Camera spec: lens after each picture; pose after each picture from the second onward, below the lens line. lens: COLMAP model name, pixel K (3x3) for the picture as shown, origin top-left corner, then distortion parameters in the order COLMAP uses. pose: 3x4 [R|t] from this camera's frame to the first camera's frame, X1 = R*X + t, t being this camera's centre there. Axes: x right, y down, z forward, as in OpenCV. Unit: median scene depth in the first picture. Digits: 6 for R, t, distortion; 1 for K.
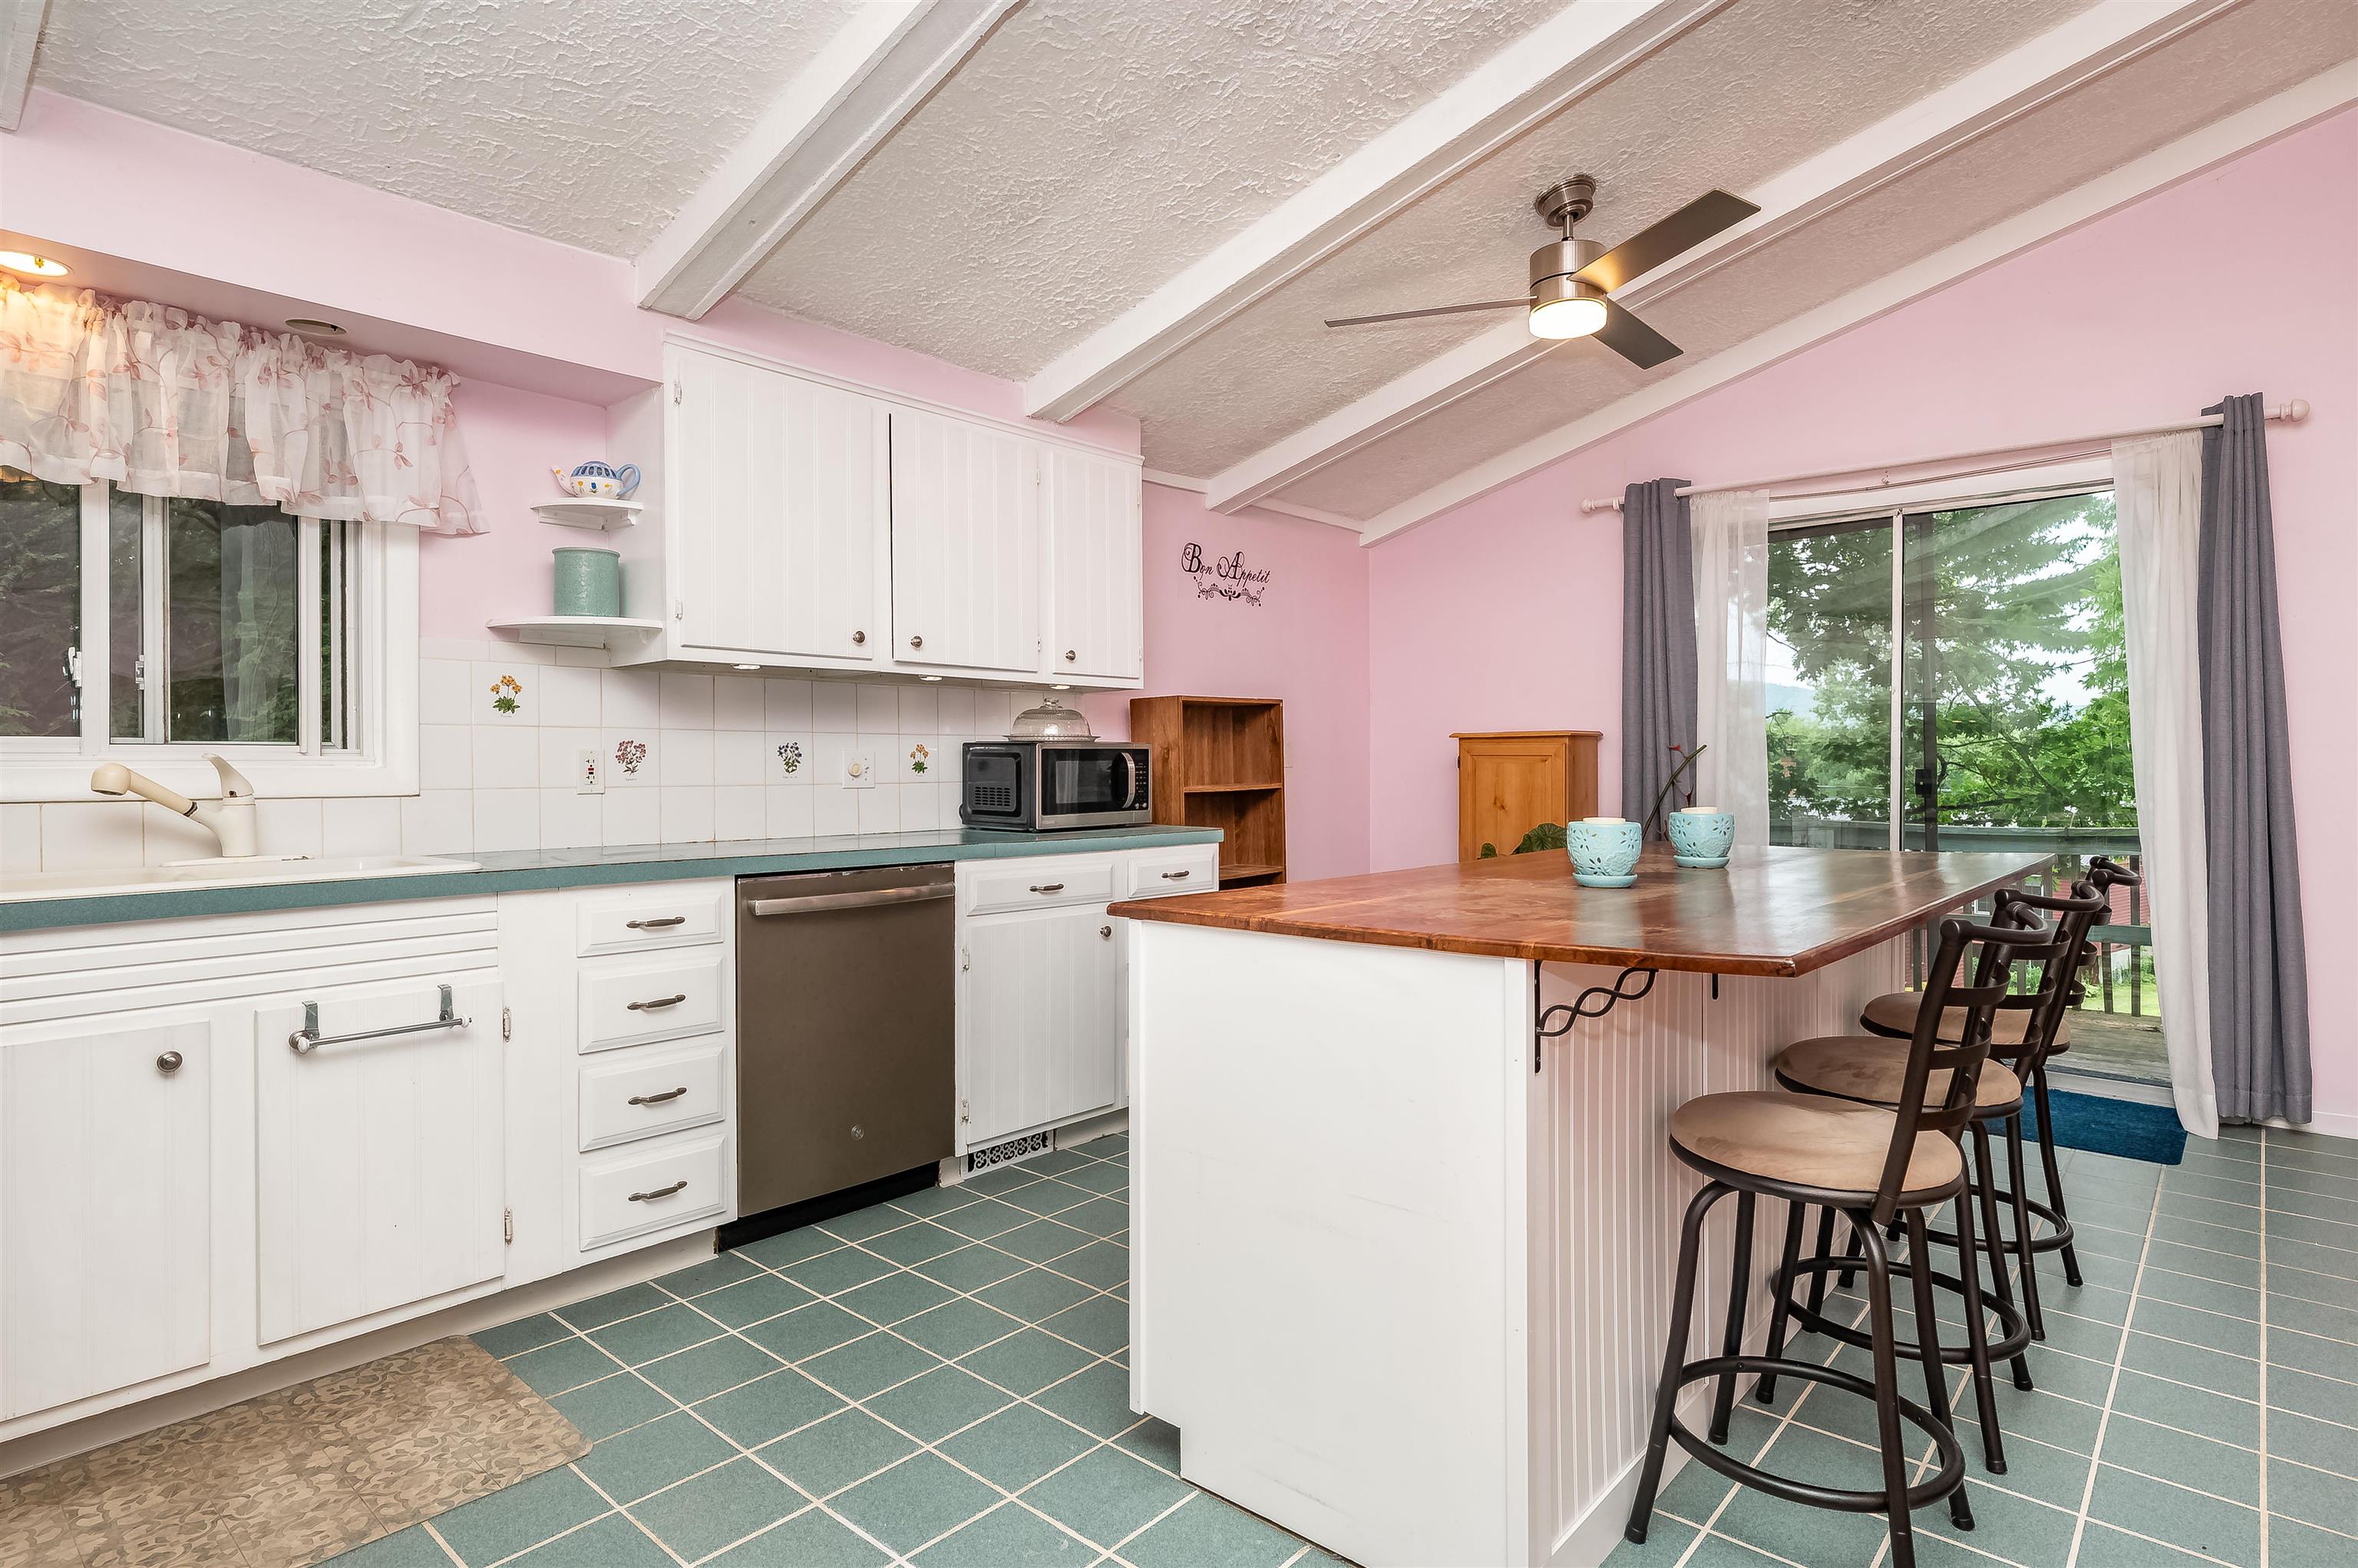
lens RADIAL K [[1242.1, 0, 1179.0], [0, 1242.1, 784.0], [0, 0, 1]] dist [-0.002399, 0.000394]
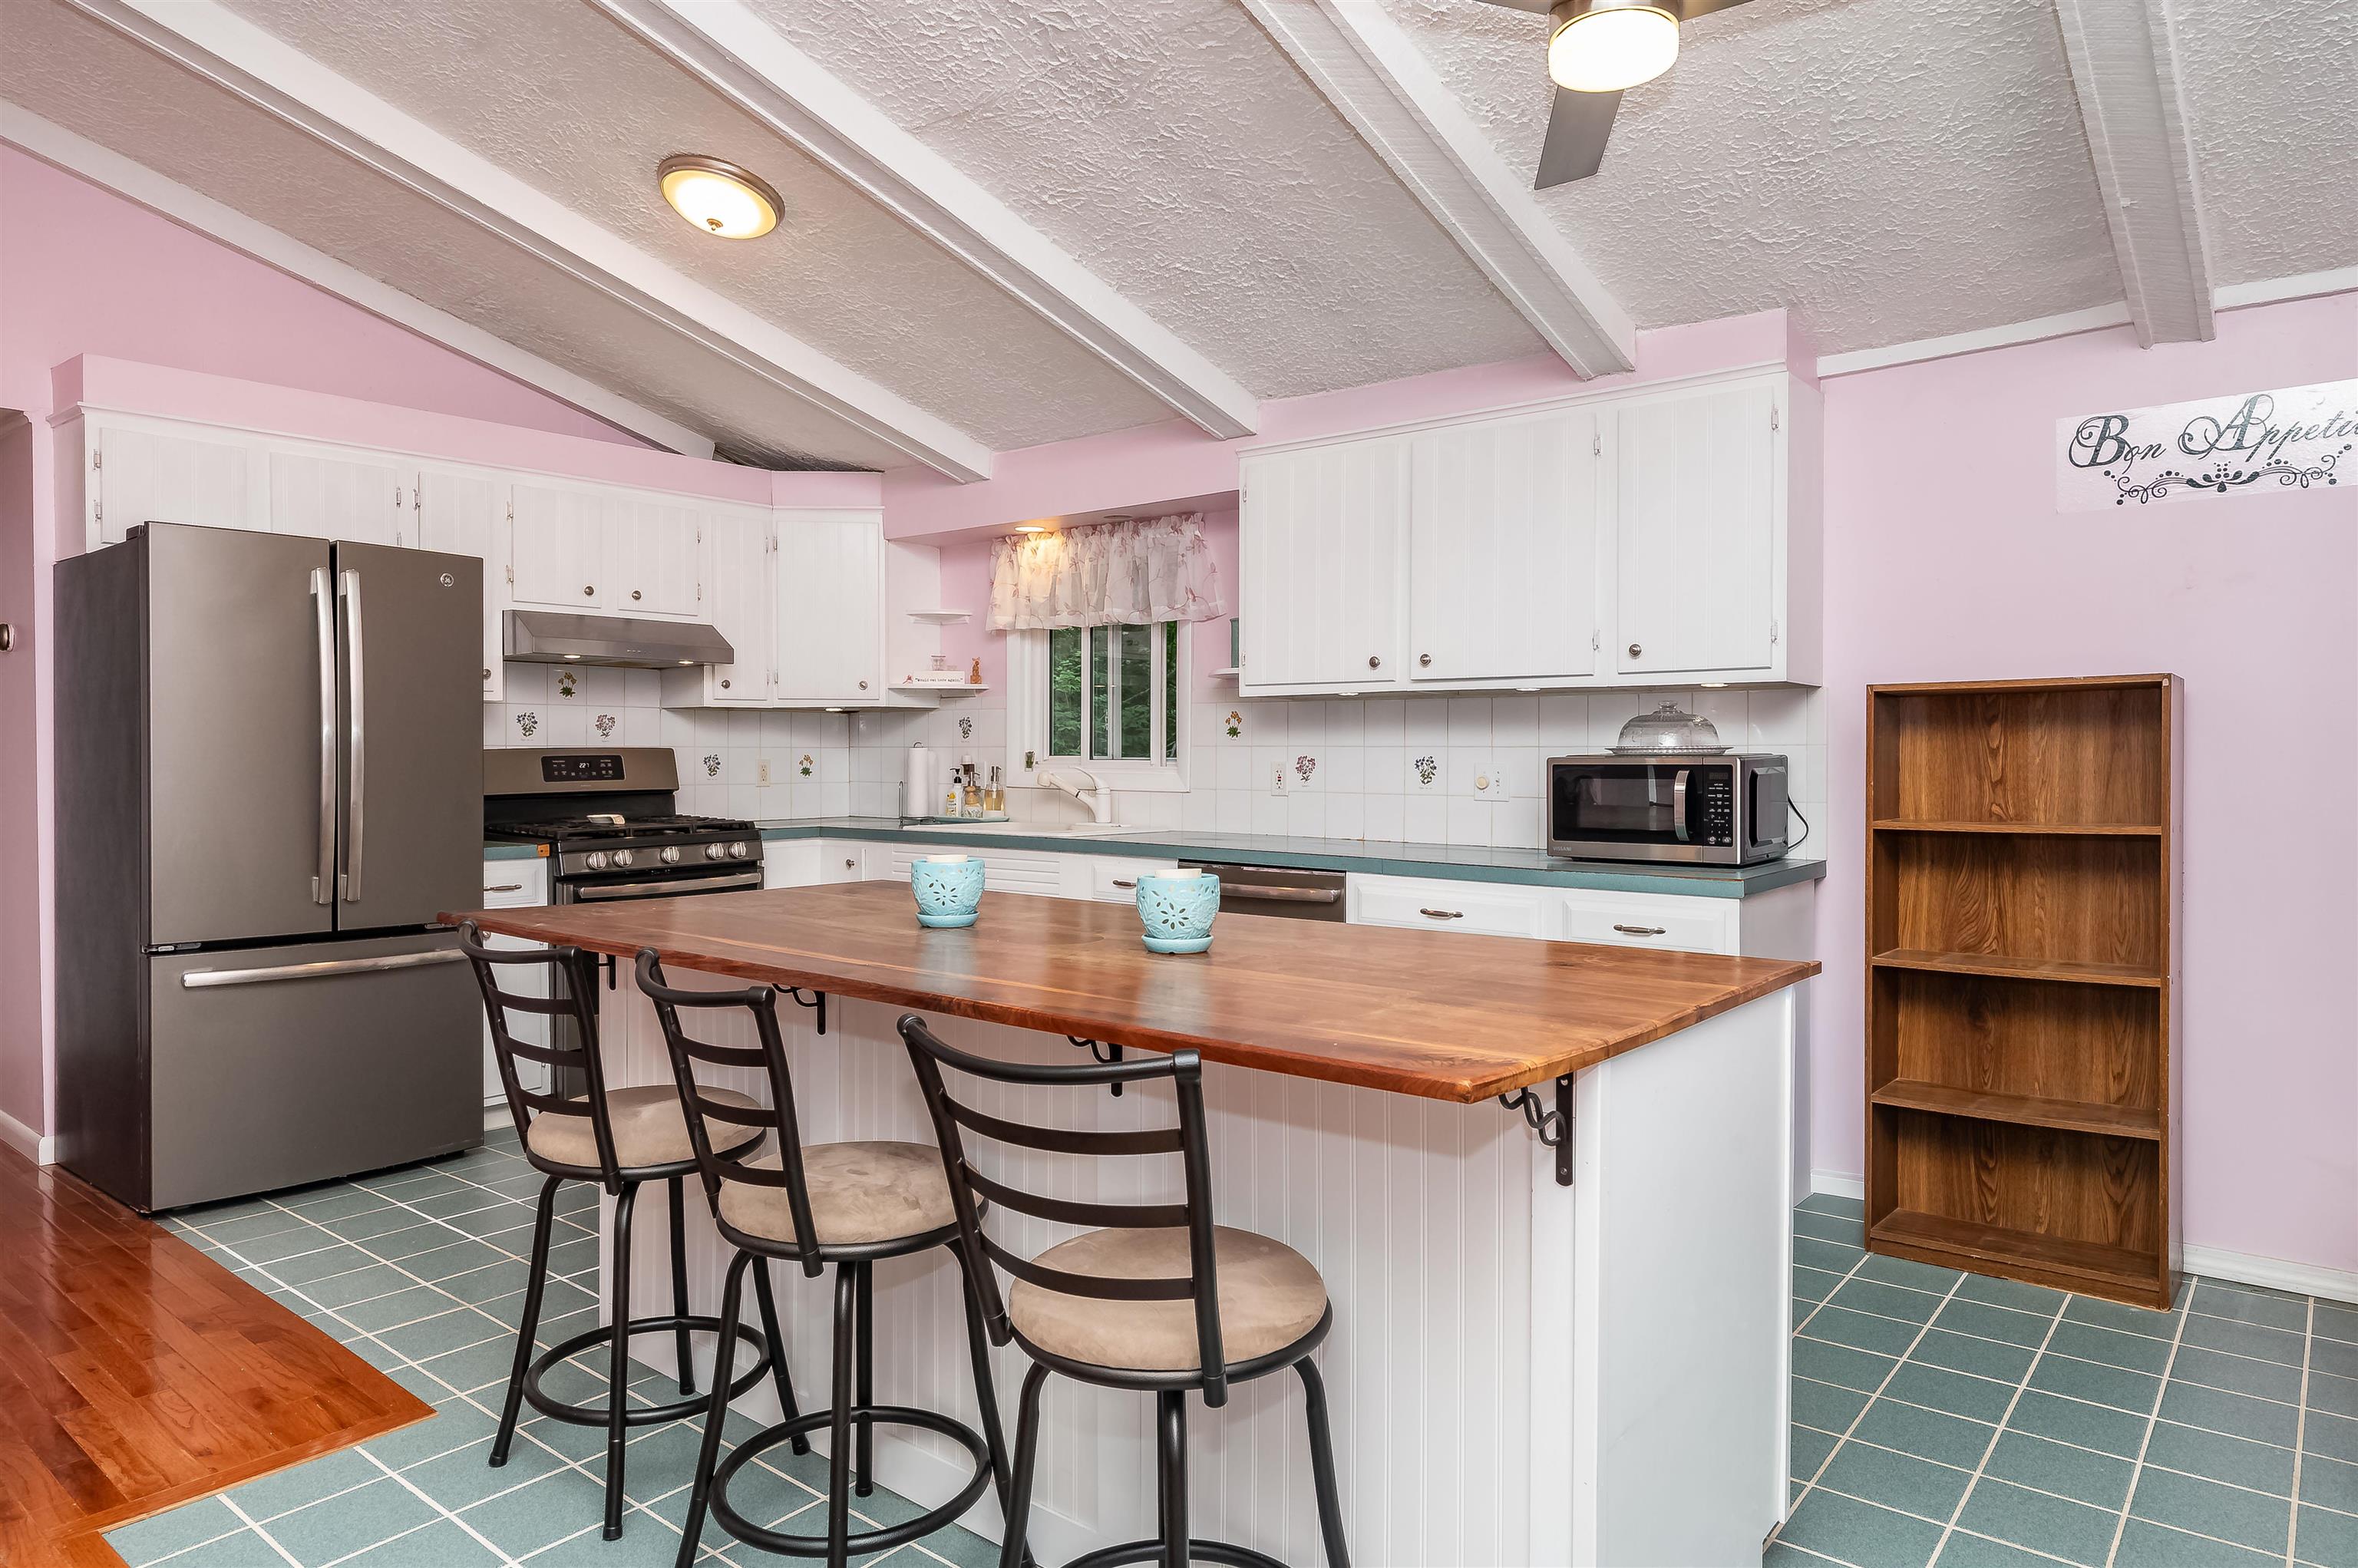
lens RADIAL K [[1465.2, 0, 1175.0], [0, 1465.2, 782.8], [0, 0, 1]] dist [-0.003021, -0.001493]
pose [[0.036097, 0.025592, -0.999021, 1.029273], [-0.016182, 0.999556, 0.025021, -0.041259], [0.999217, 0.015263, 0.036495, 0.779088]]
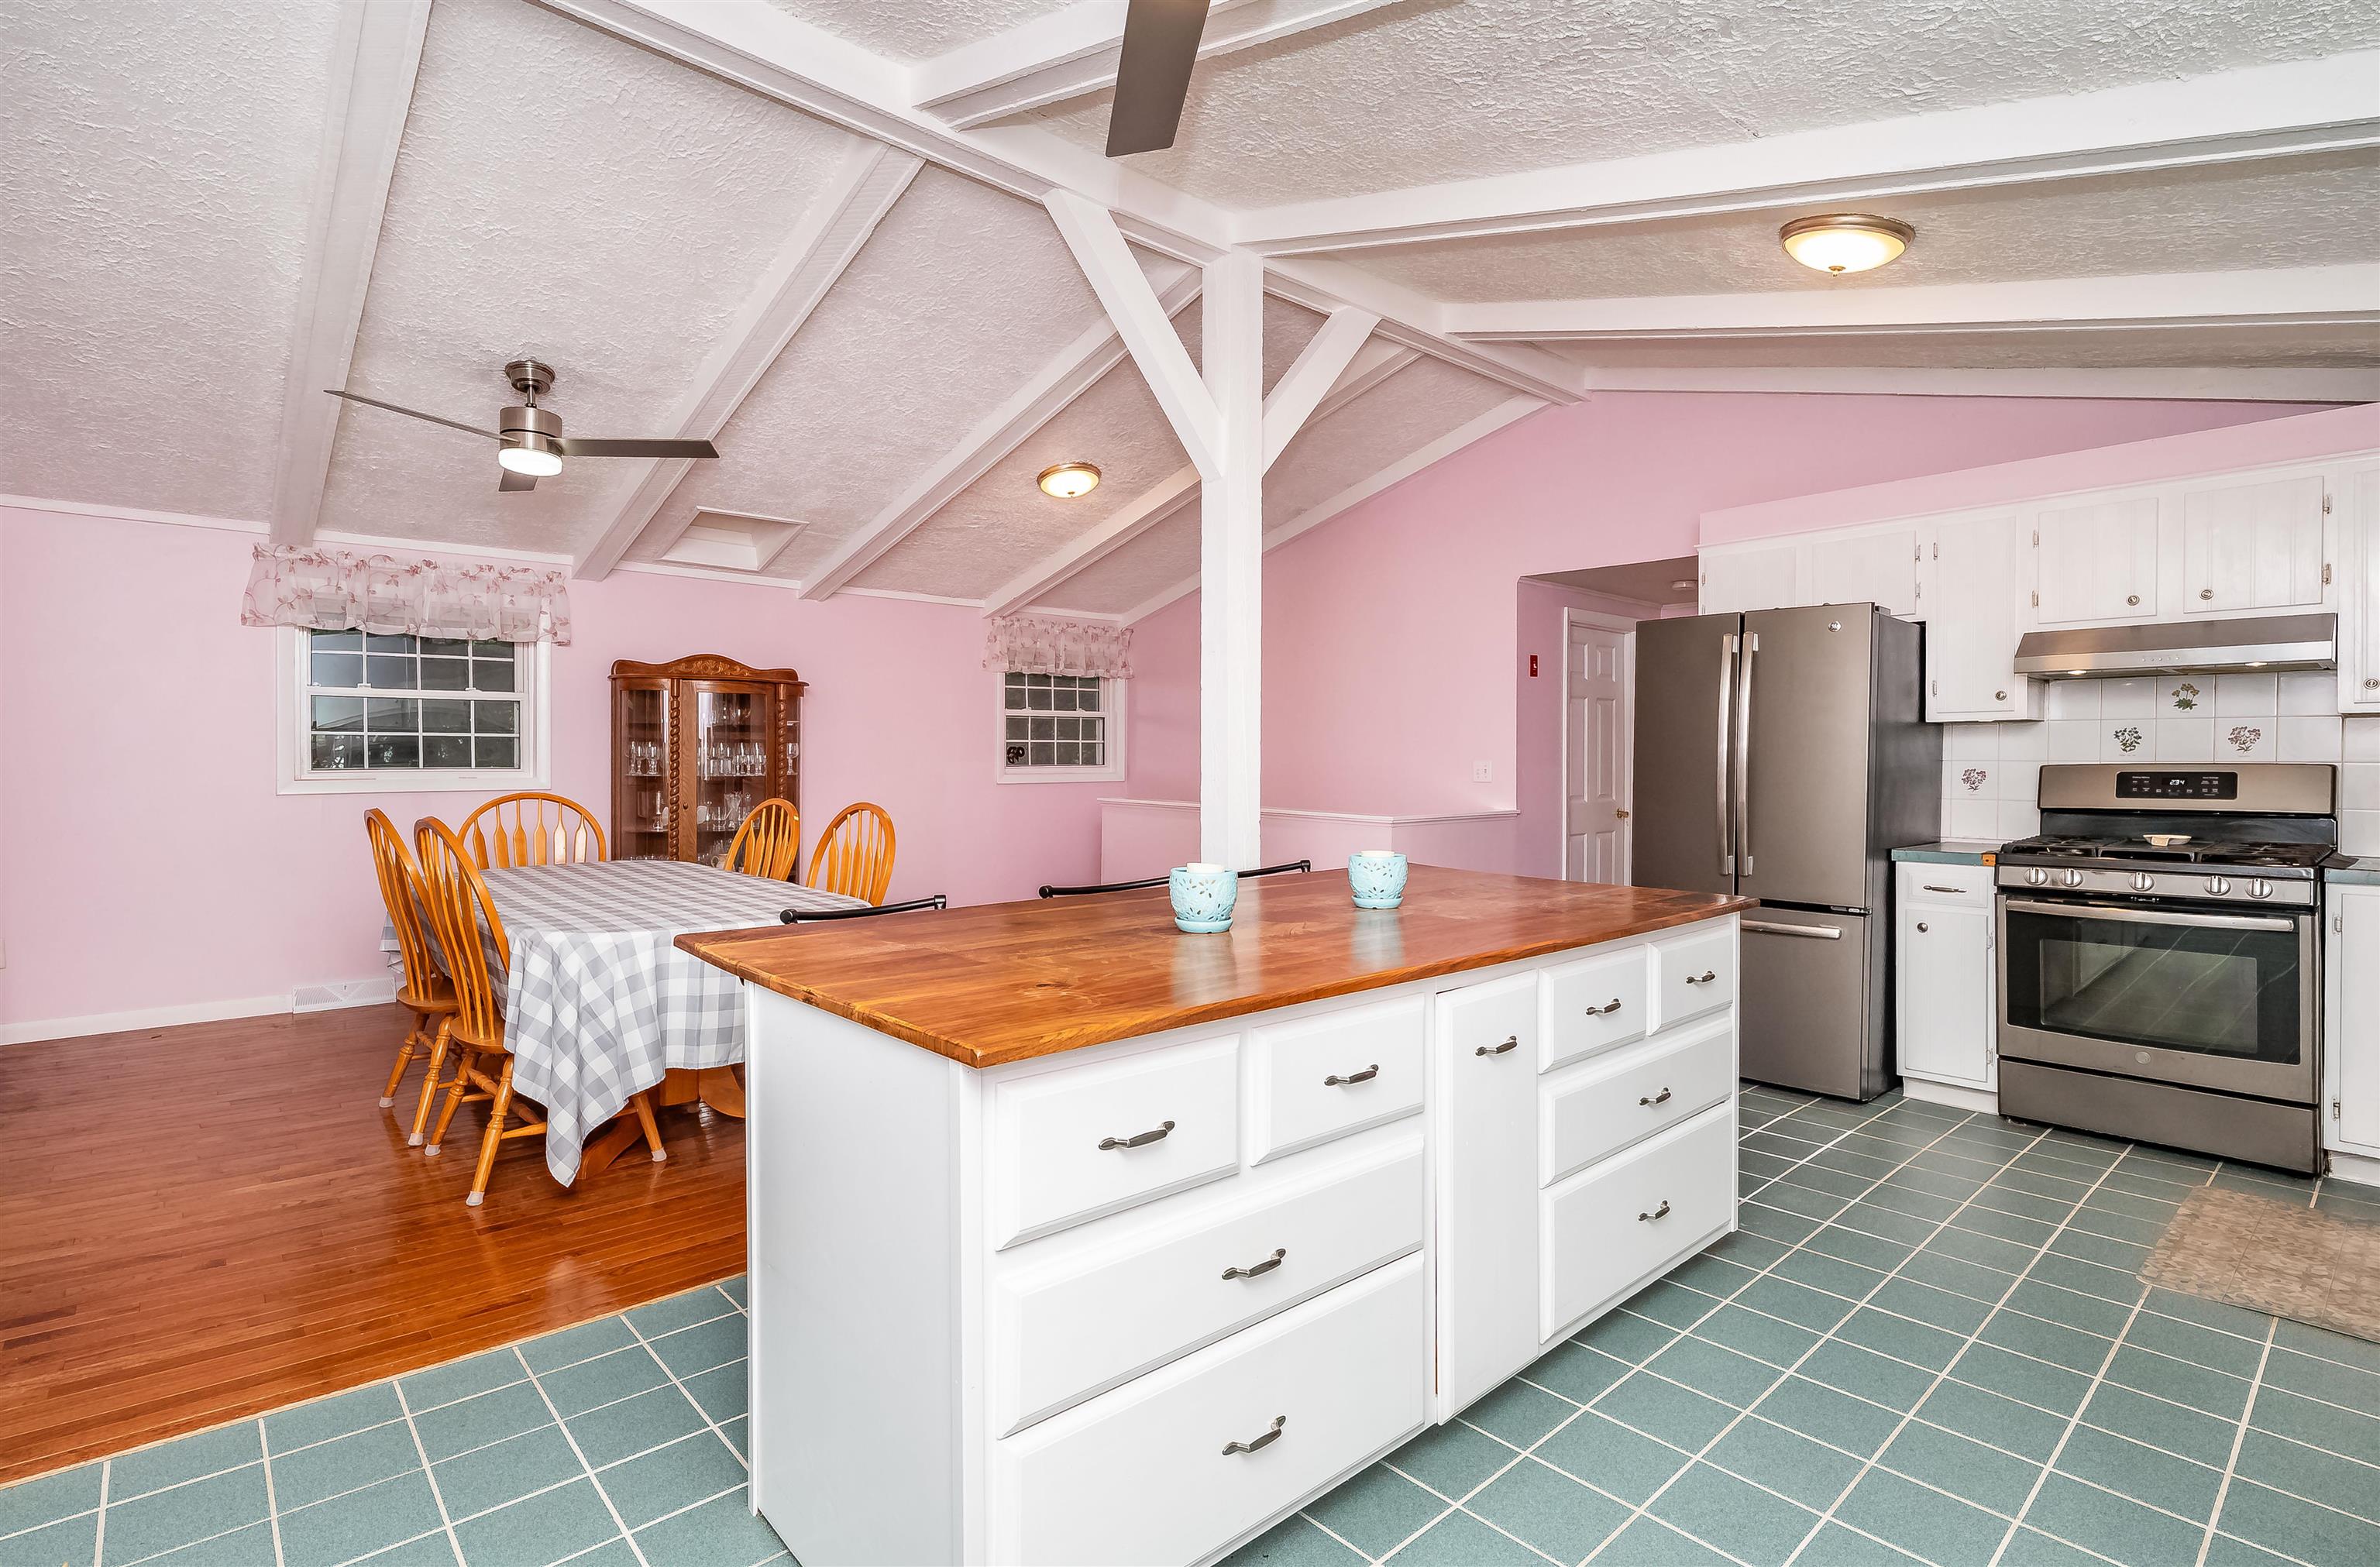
lens RADIAL K [[1129.5, 0, 1144.8], [0, 1129.5, 772.7], [0, 0, 1]] dist [0.000151, 0.000100]
pose [[-0.989981, 0.000505, 0.141200, 0.295307], [0.004535, 0.999591, 0.028222, -0.056954], [-0.141128, 0.028580, -0.989579, 1.482821]]
